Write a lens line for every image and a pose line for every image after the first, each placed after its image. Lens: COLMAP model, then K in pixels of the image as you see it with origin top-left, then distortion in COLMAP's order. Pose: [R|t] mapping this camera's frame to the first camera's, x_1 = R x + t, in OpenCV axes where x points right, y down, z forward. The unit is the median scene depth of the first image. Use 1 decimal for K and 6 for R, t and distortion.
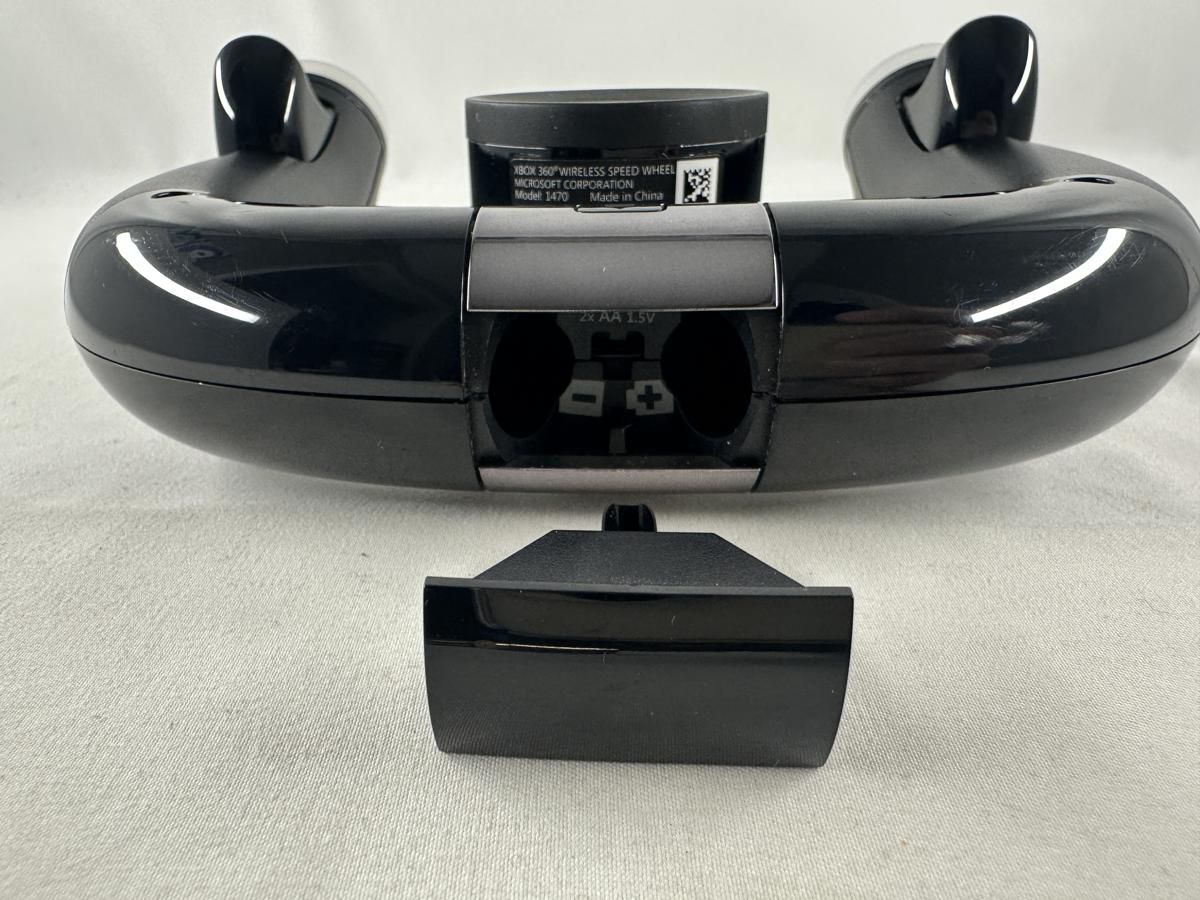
lens RADIAL K [[880.9, 0, 600.0], [0, 880.9, 450.0], [0, 0, 1]] dist [-0.007366, -0.000593]
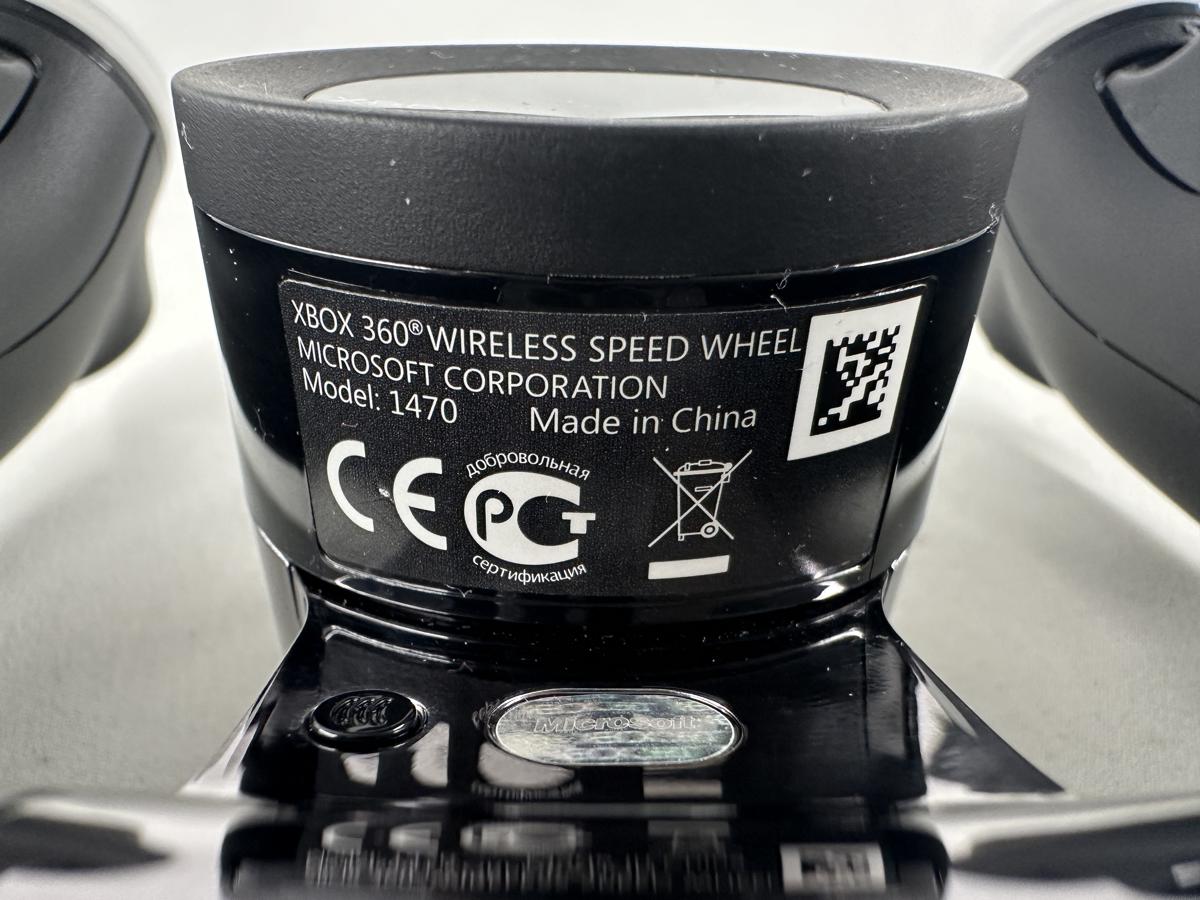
lens RADIAL K [[880.9, 0, 600.0], [0, 880.9, 450.0], [0, 0, 1]] dist [-0.007366, -0.000593]
pose [[0.995994, -0.014616, 0.088221, -0.013764], [0.009034, 0.997951, 0.063339, -0.296136], [-0.088966, -0.062288, 0.994085, 0.684439]]
